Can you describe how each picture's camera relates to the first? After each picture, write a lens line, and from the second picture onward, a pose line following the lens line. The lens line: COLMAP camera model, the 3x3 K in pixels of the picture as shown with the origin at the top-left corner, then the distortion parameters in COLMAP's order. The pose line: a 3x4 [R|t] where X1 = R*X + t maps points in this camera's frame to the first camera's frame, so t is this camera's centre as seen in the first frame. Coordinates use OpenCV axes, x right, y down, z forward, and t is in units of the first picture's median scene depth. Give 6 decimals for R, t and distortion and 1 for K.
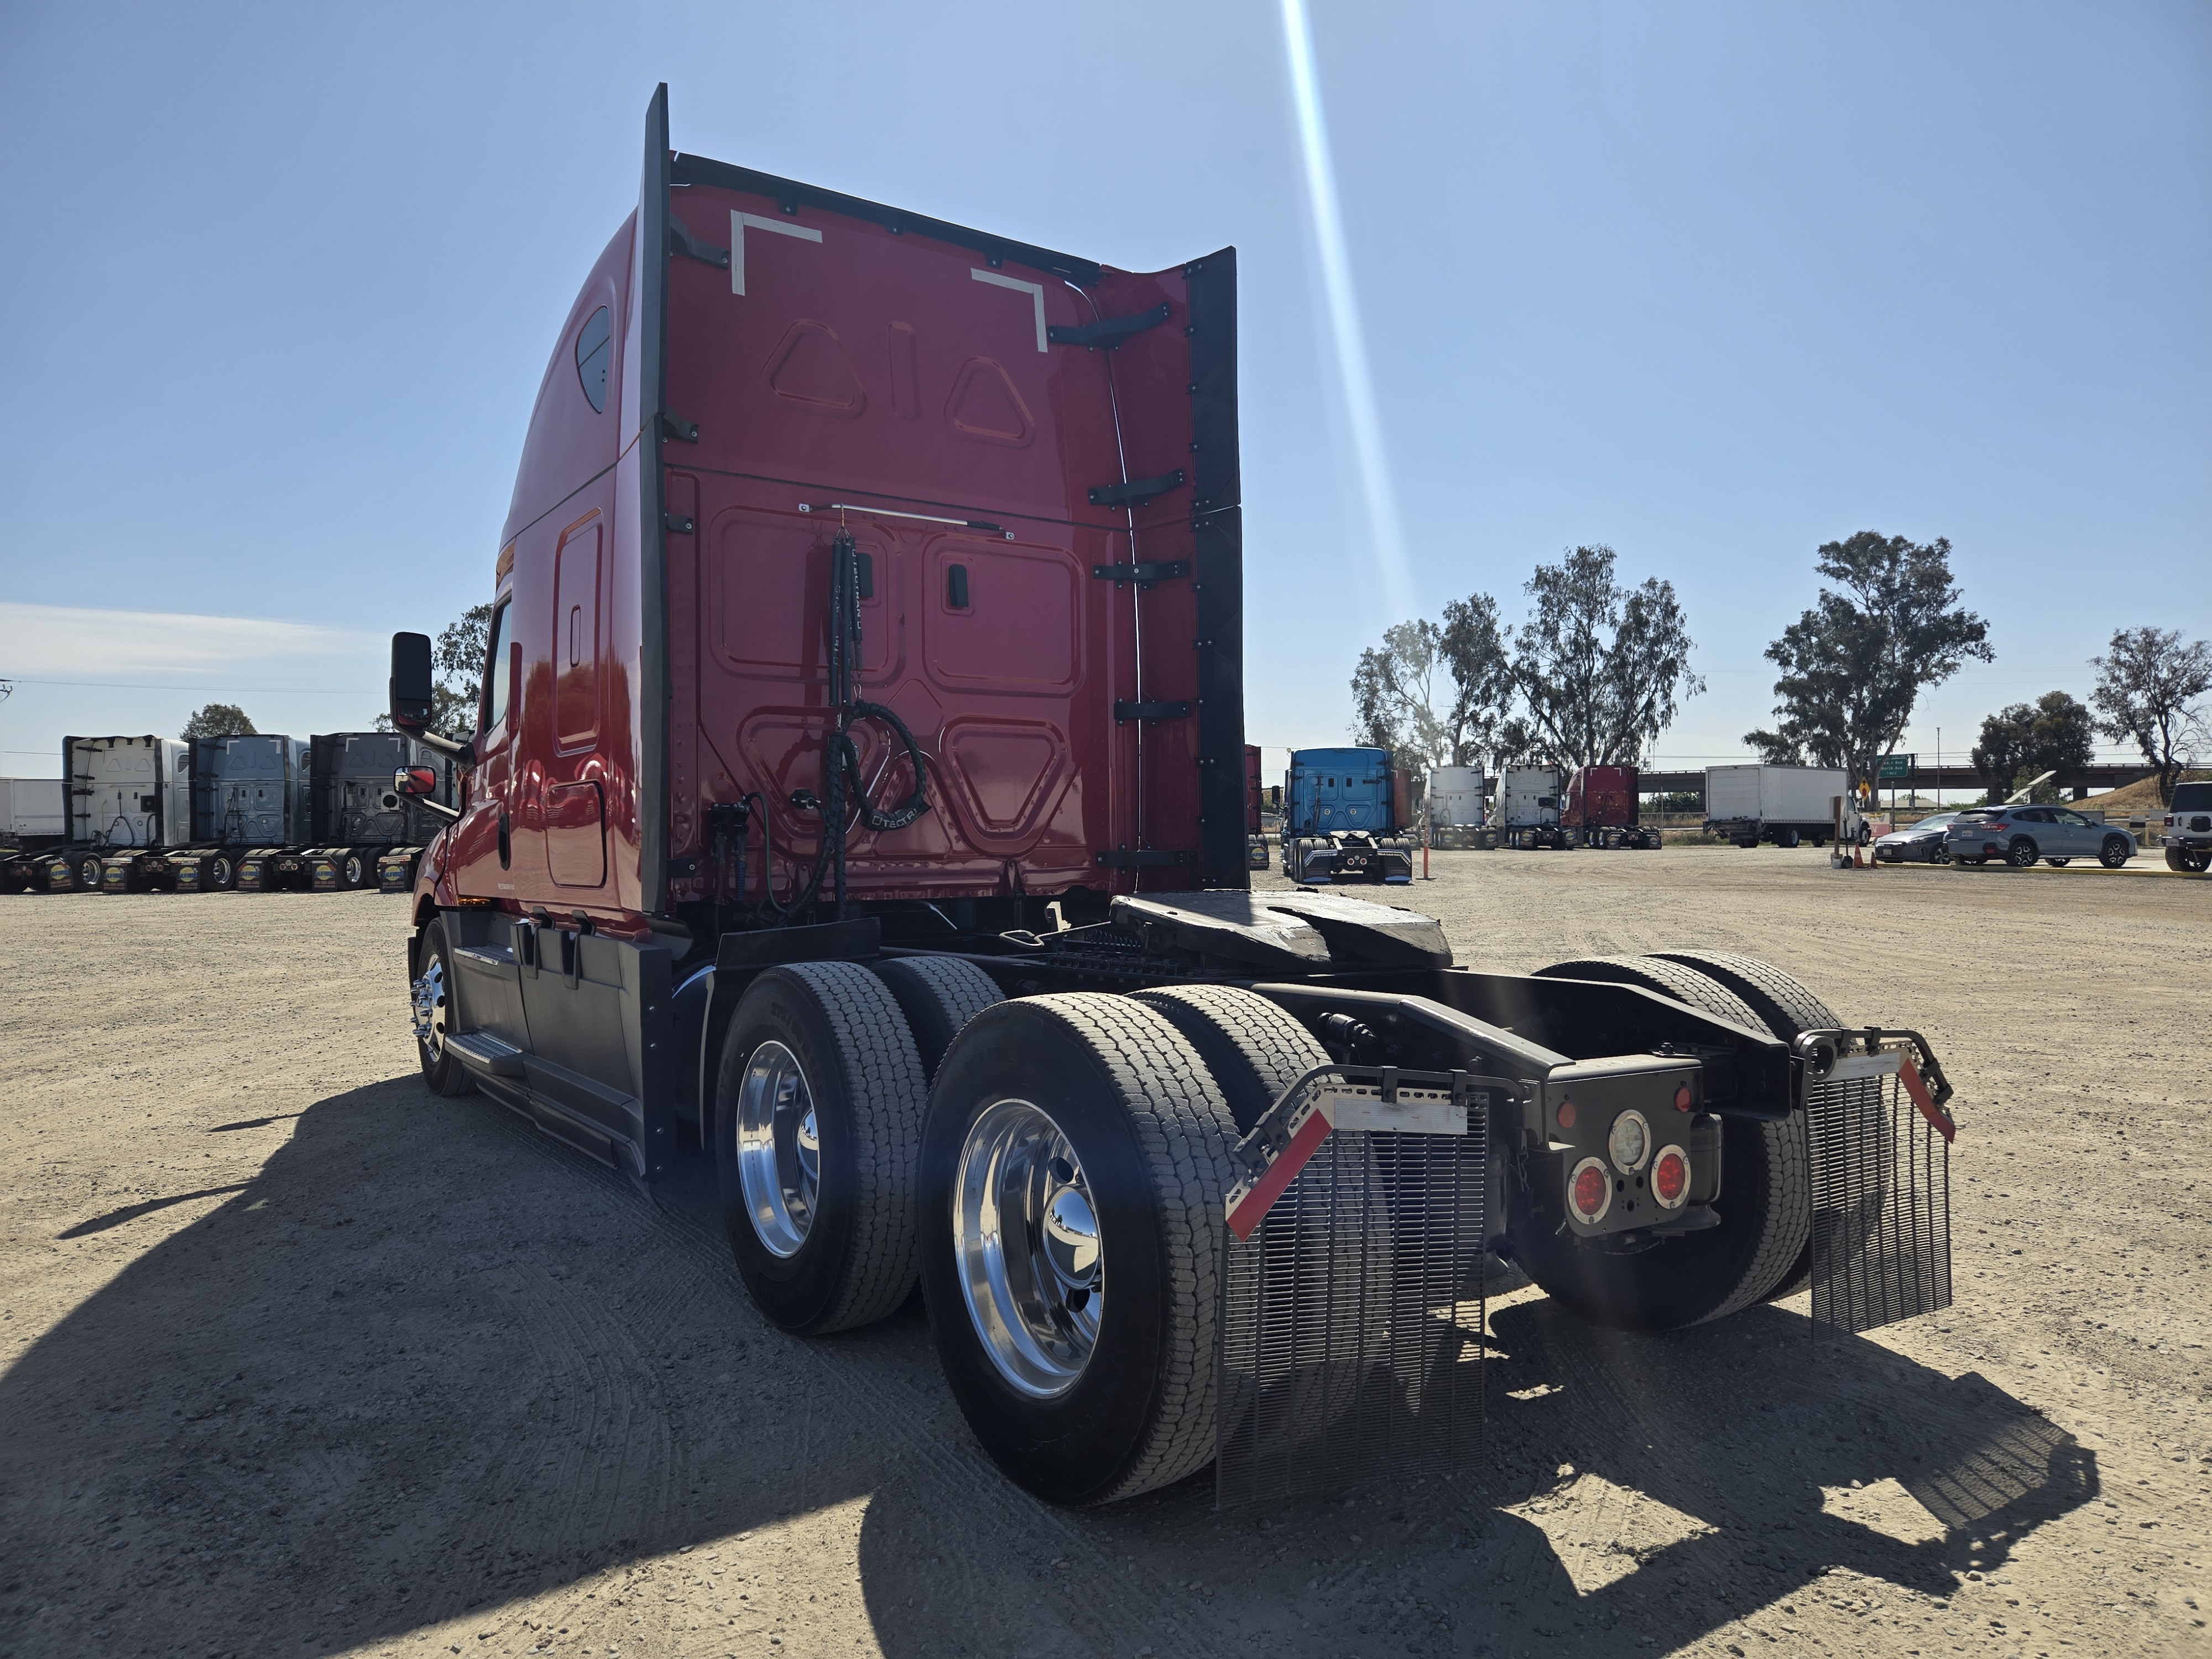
lens RADIAL K [[1490.6, 0, 1093.5], [0, 1490.6, 822.5], [0, 0, 1]] dist [0.061383, -0.035396]
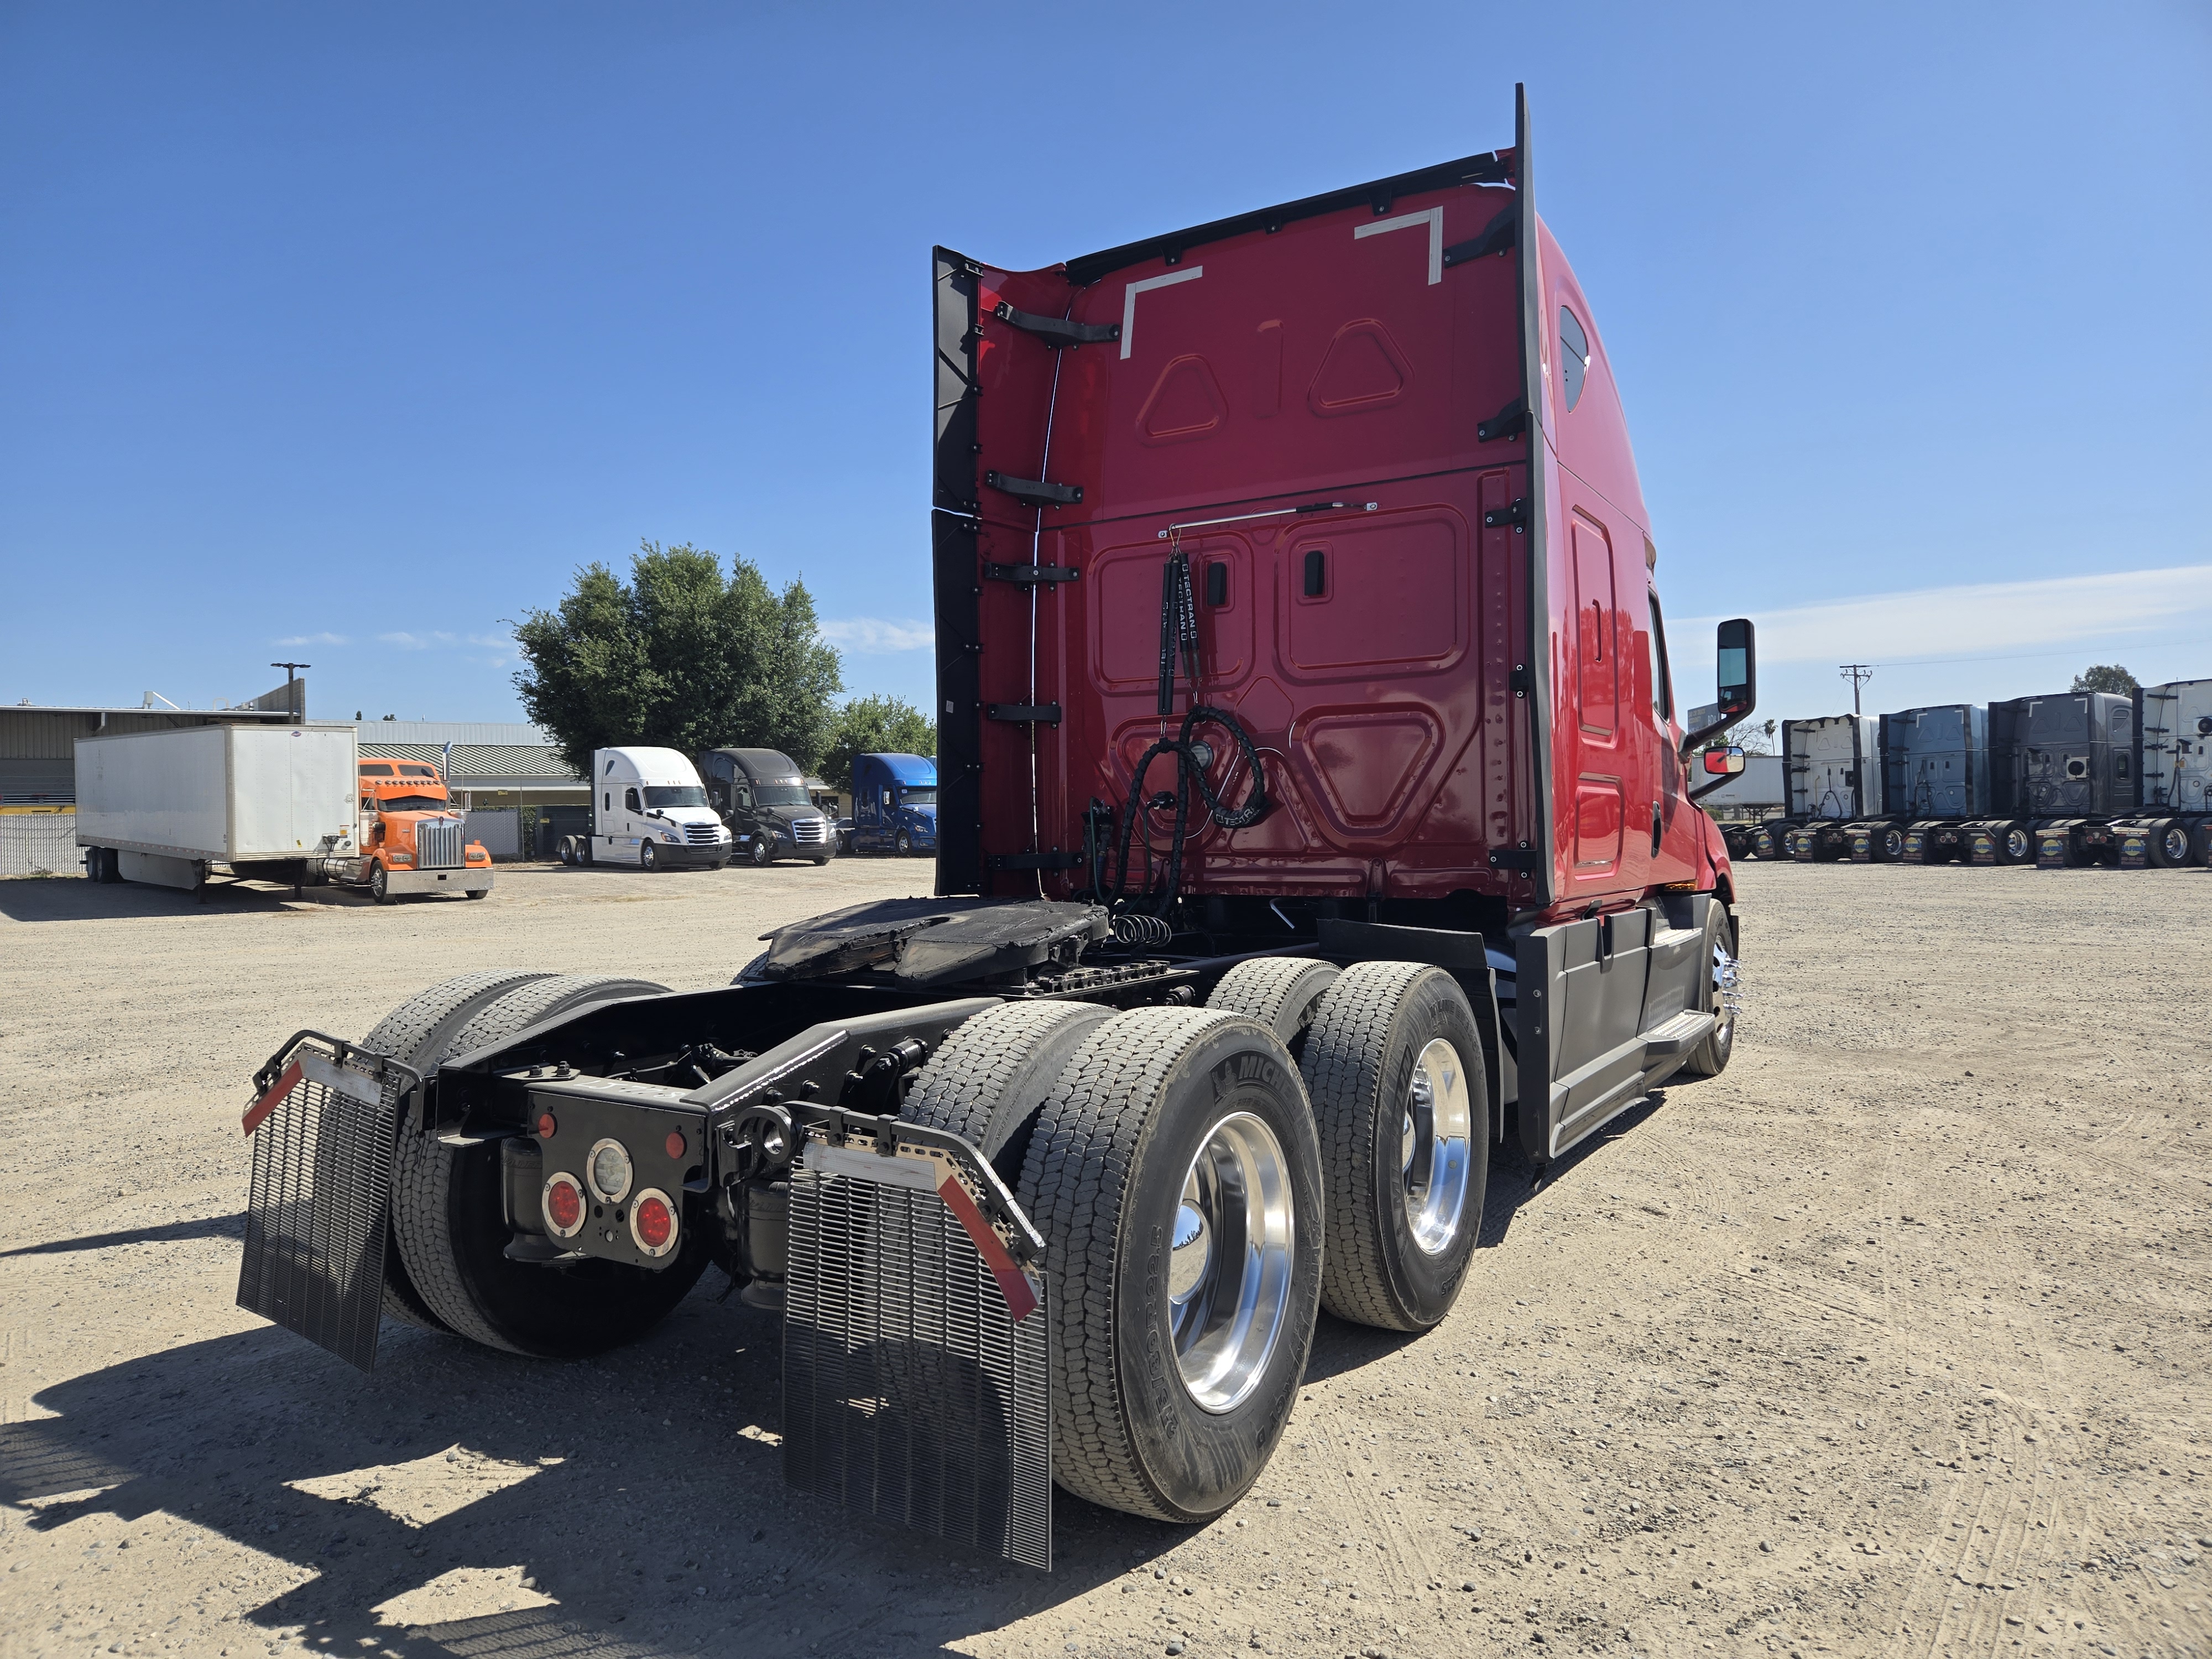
lens RADIAL K [[1490.6, 0, 1095.2], [0, 1490.6, 819.3], [0, 0, 1]] dist [0.061383, -0.035396]
pose [[0.404630, -0.002515, -0.914477, 0.691019], [0.020772, 0.999763, 0.006442, -0.008185], [0.914245, -0.021602, 0.404586, 0.449320]]
